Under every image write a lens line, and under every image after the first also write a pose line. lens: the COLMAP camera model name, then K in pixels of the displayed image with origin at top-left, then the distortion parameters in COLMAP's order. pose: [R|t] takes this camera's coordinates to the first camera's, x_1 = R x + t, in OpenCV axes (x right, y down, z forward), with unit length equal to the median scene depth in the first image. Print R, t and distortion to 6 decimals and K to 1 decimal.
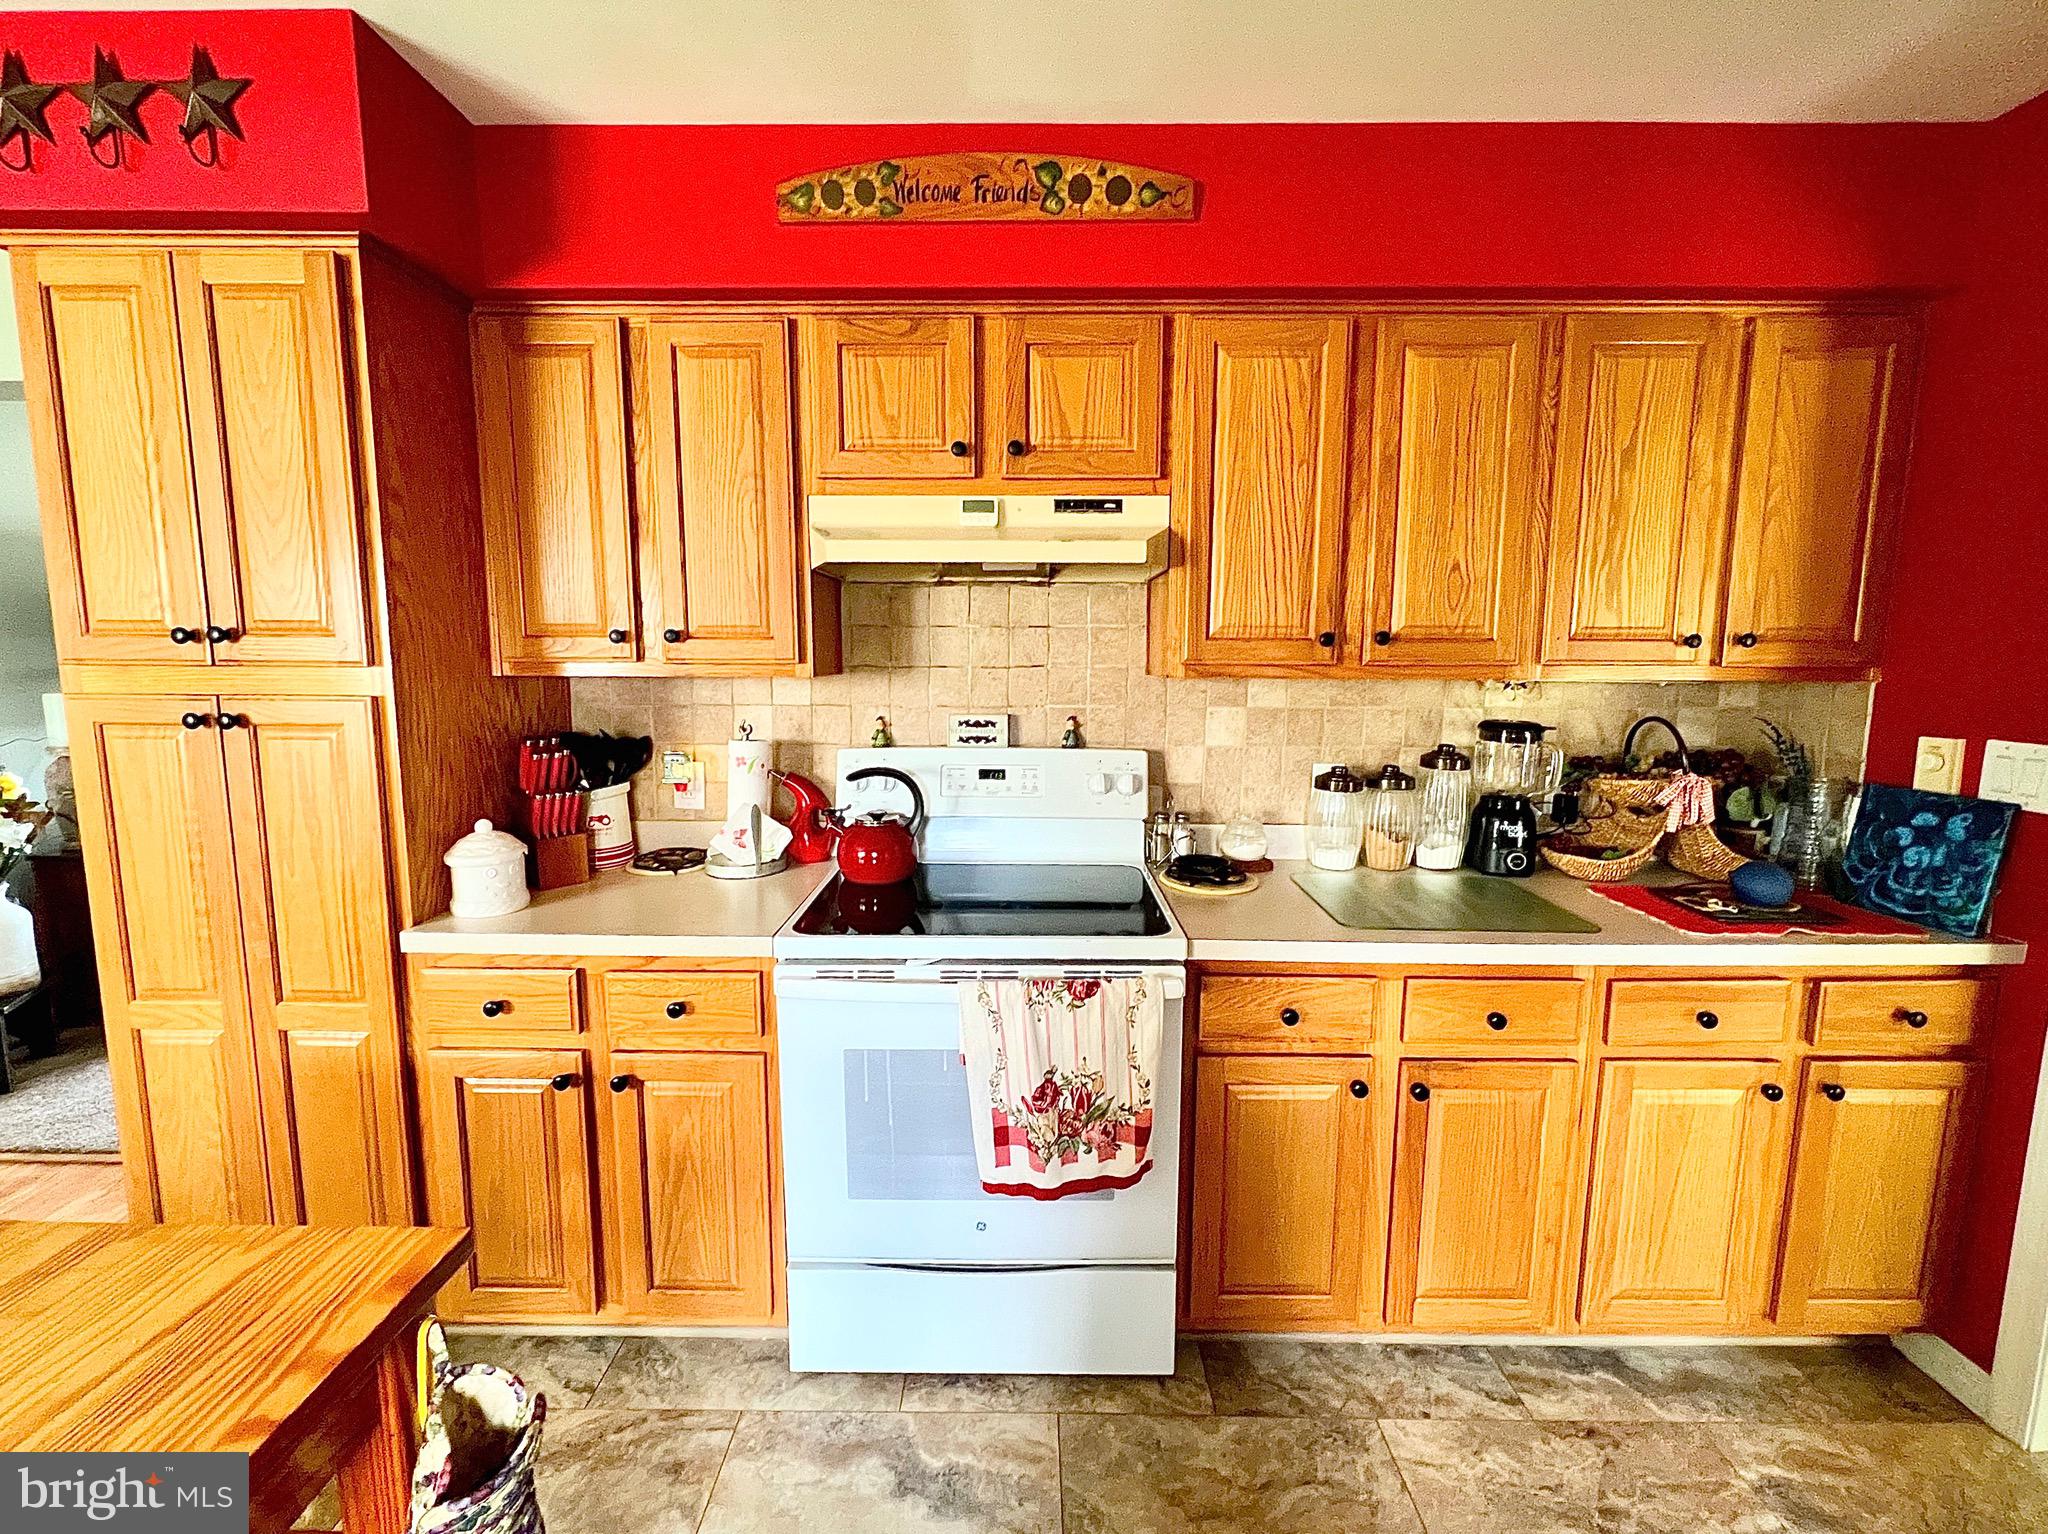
lens RADIAL K [[874.1, 0, 1018.4], [0, 874.1, 760.2], [0, 0, 1]] dist [-0.000720, 0.000277]
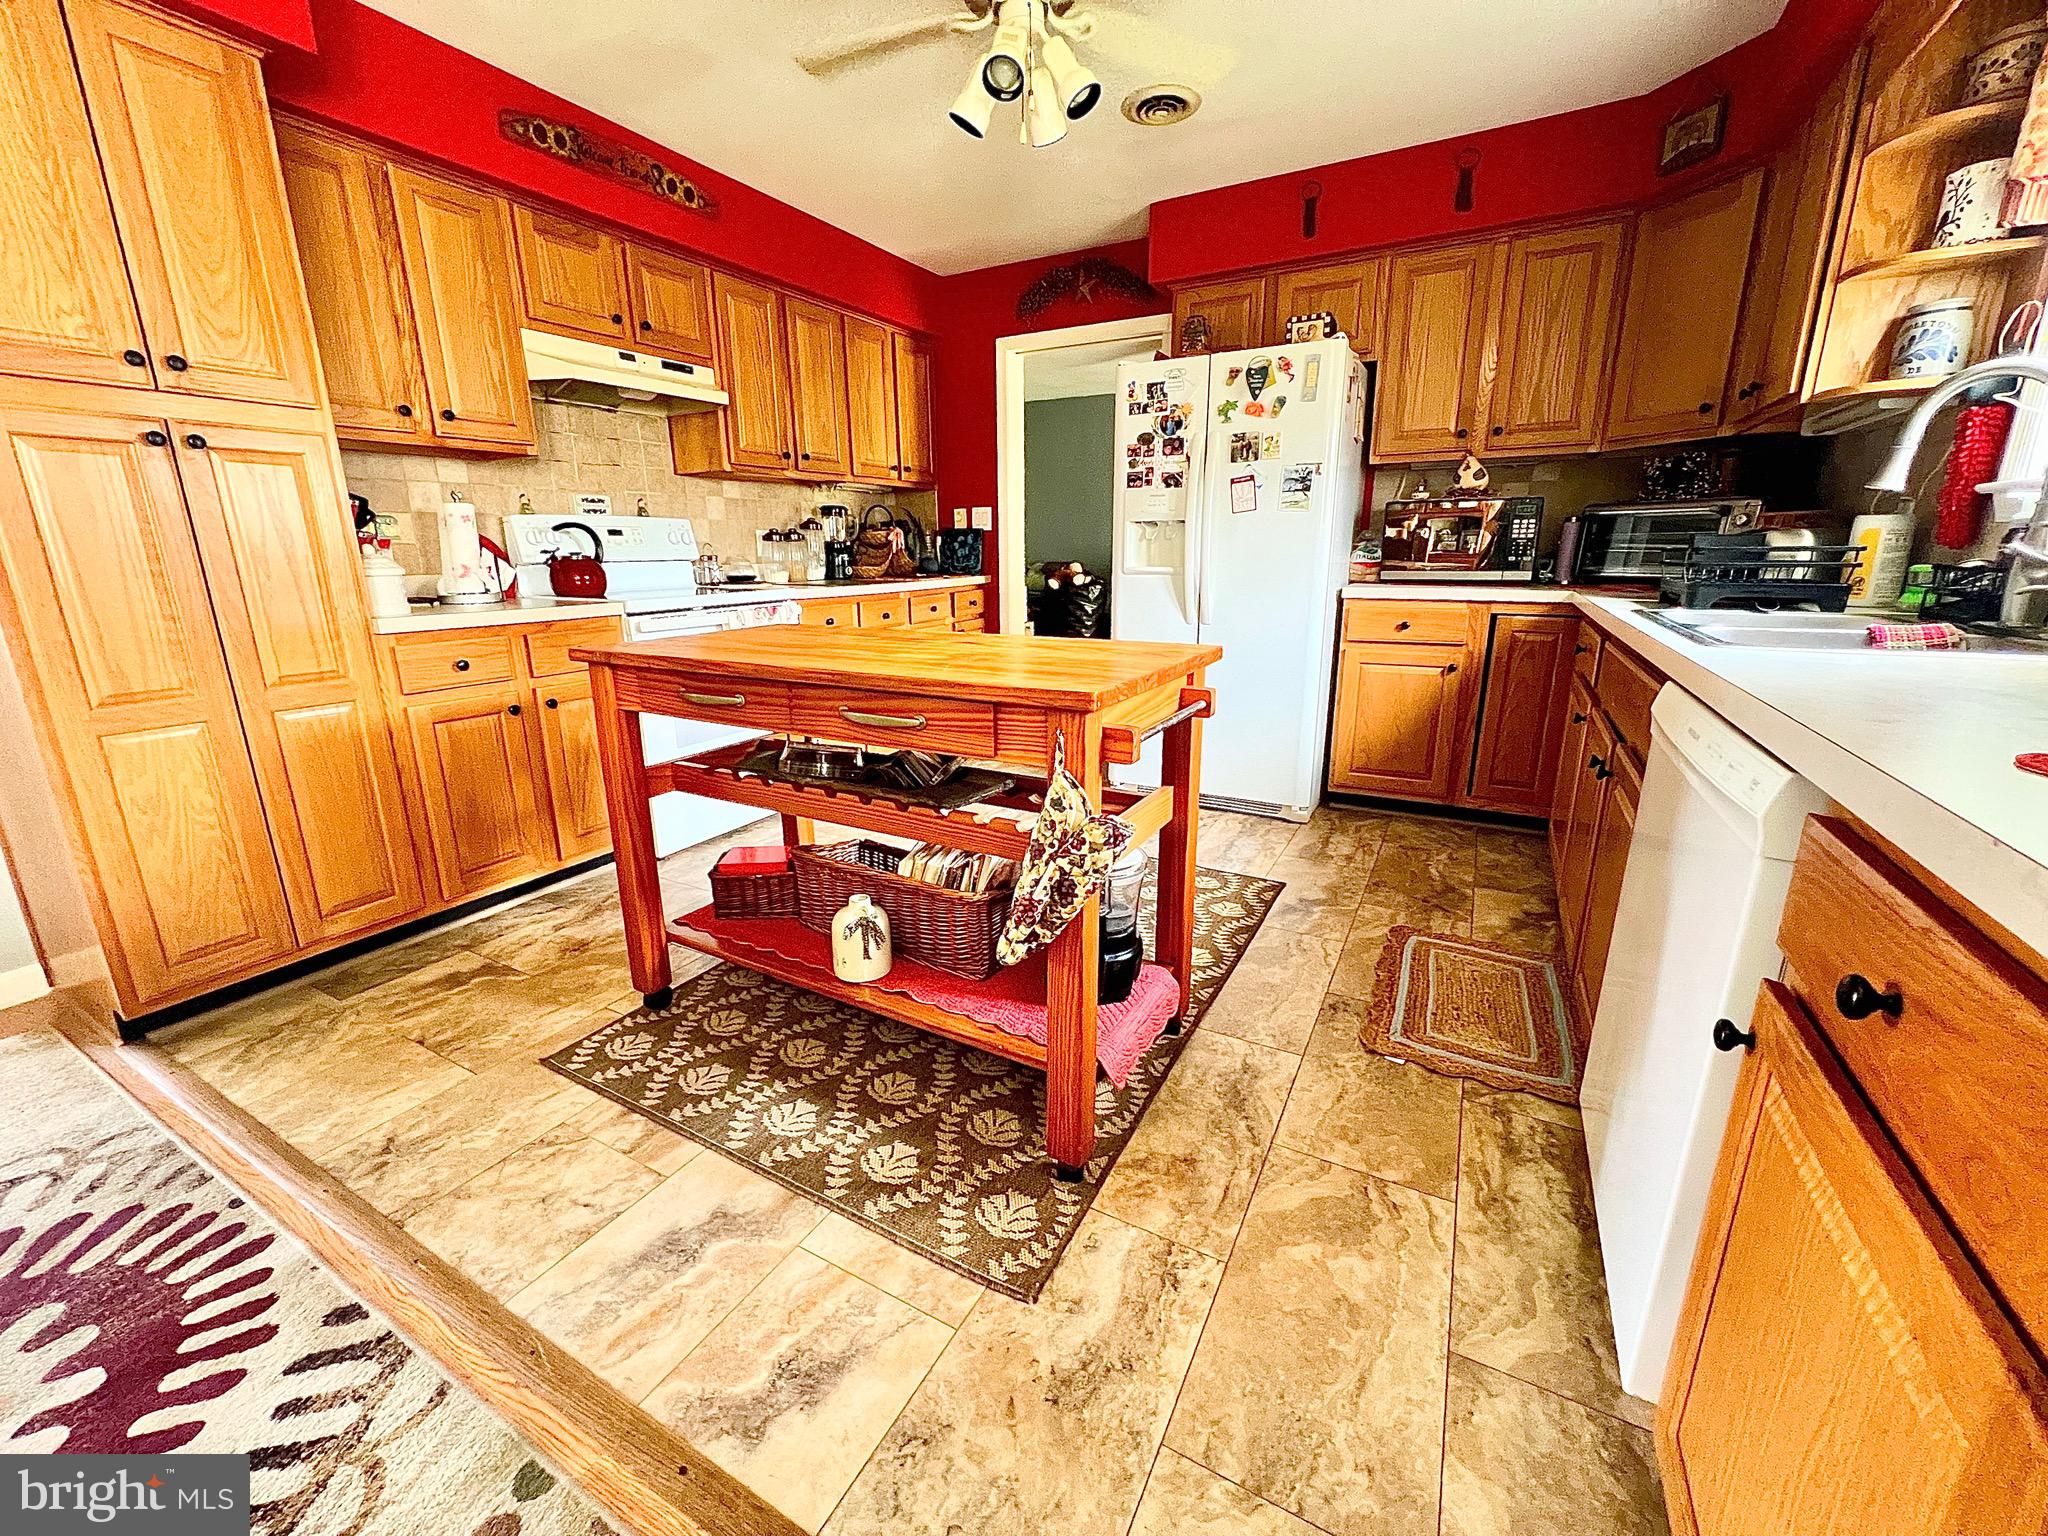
lens RADIAL K [[823.9, 0, 1019.2], [0, 823.9, 760.7], [0, 0, 1]] dist [-0.002341, 0.000305]
pose [[0.478619, -0.231570, 0.846935, -1.247404], [0.123596, 0.972758, 0.196126, 0.259214], [-0.869280, 0.010808, 0.494202, -0.453433]]
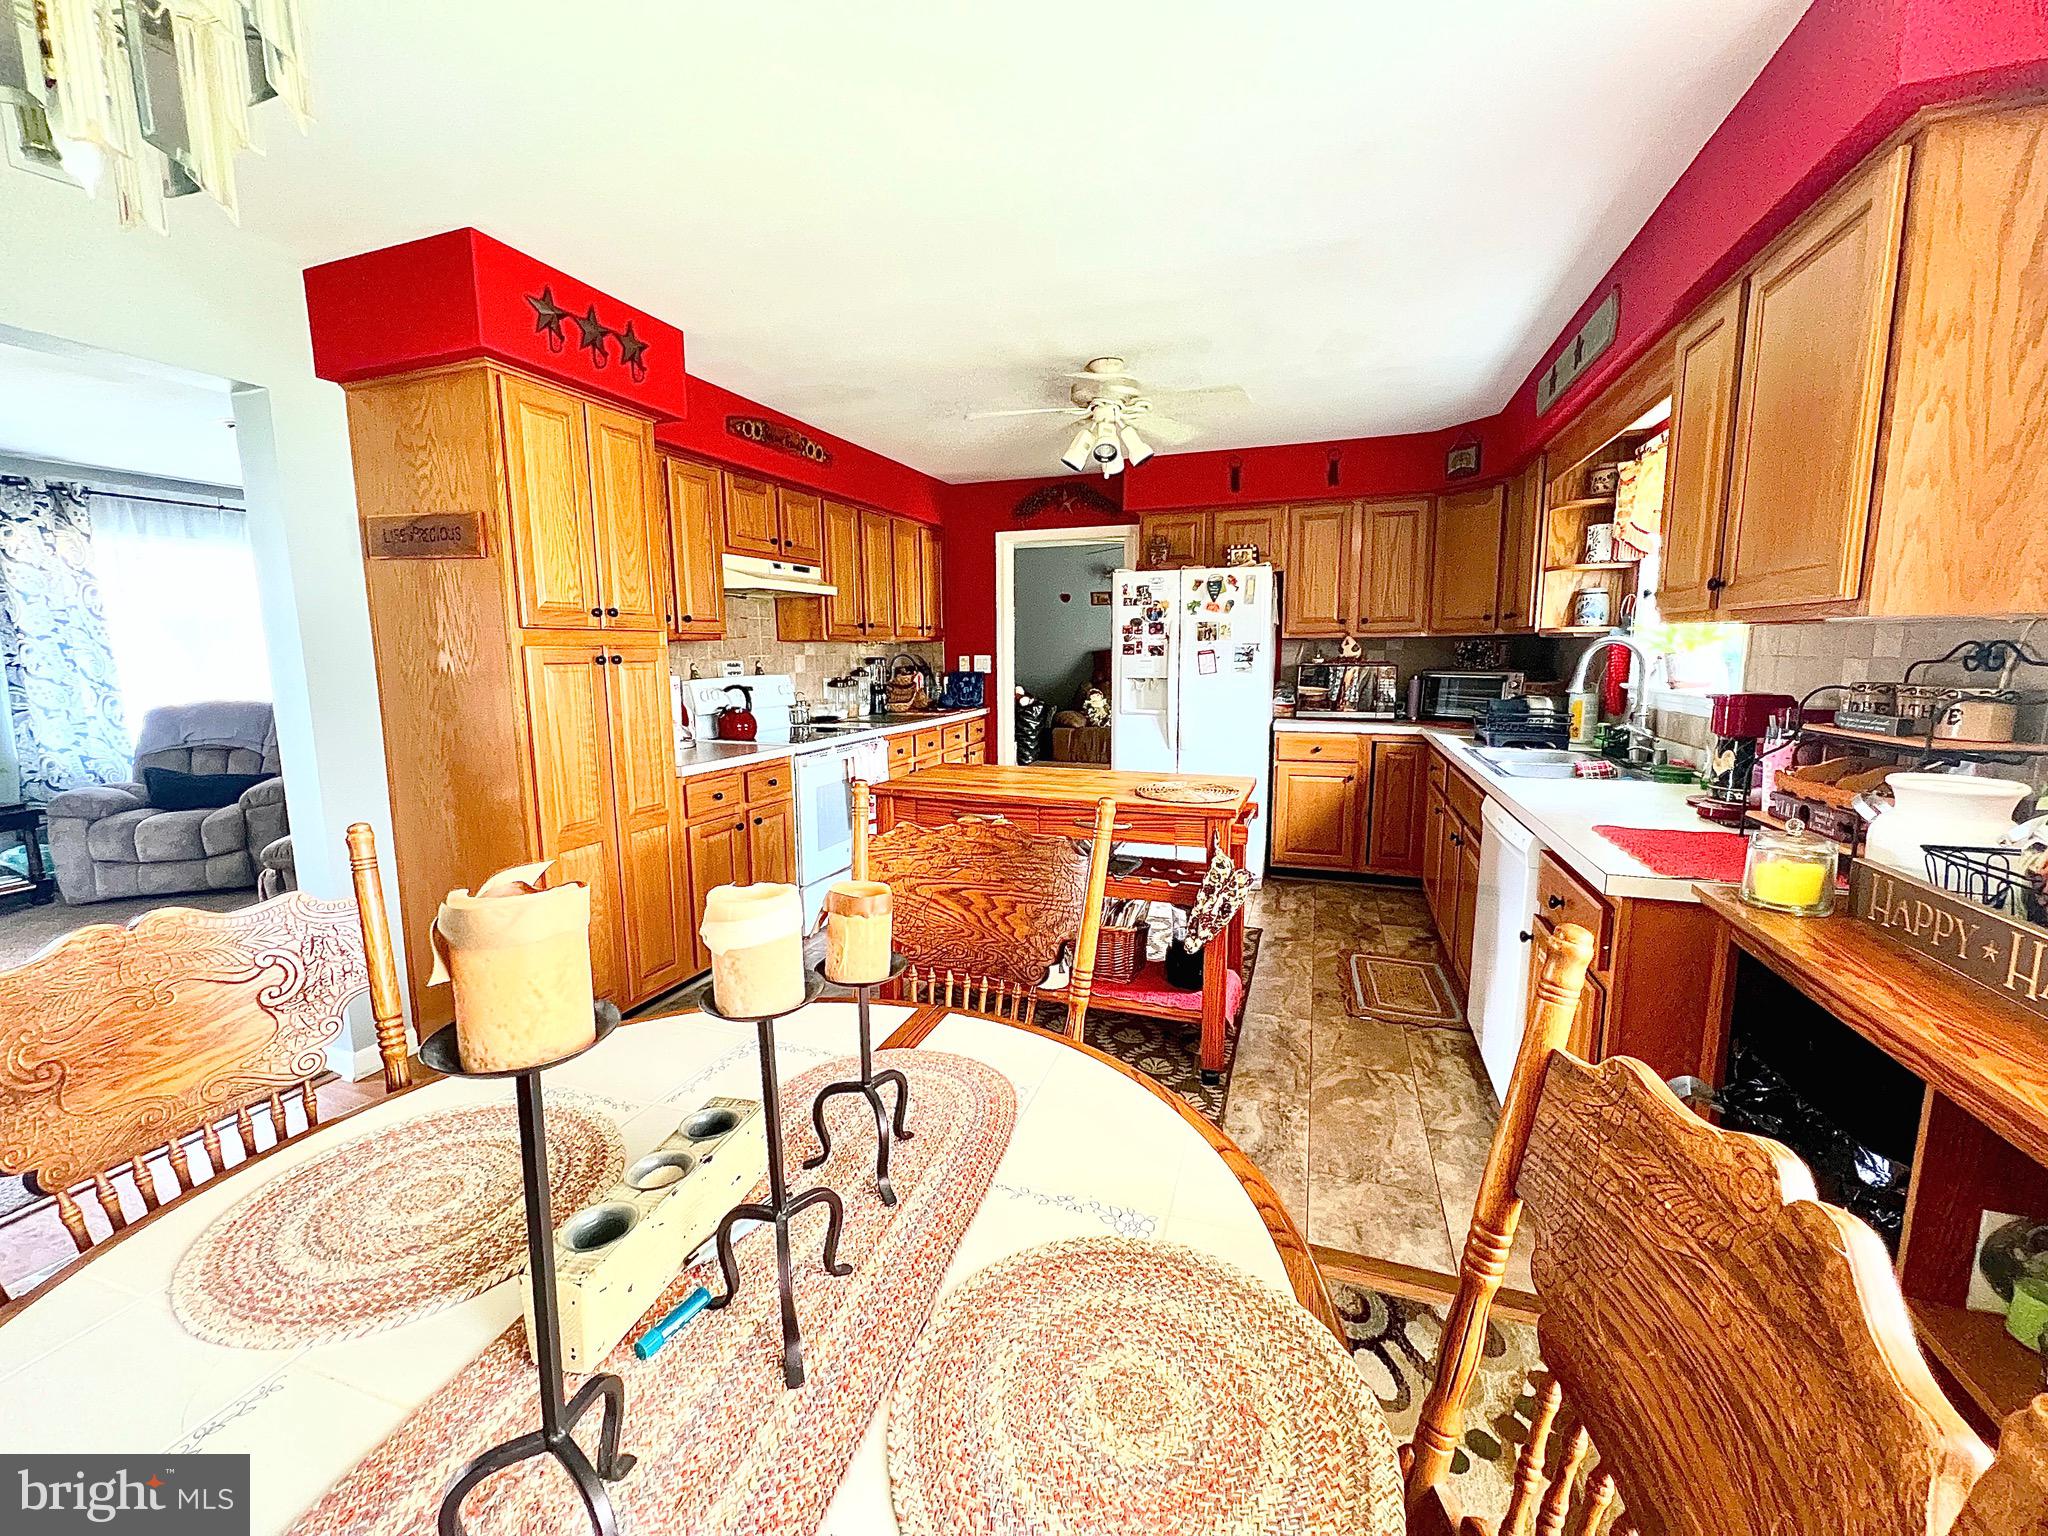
lens RADIAL K [[825.8, 0, 1019.9], [0, 825.8, 759.2], [0, 0, 1]] dist [-0.001394, -0.000081]
pose [[0.331820, -0.135642, 0.933540, -2.002226], [0.128684, 0.986866, 0.097651, 0.087615], [-0.934525, 0.087729, 0.344917, -0.324851]]
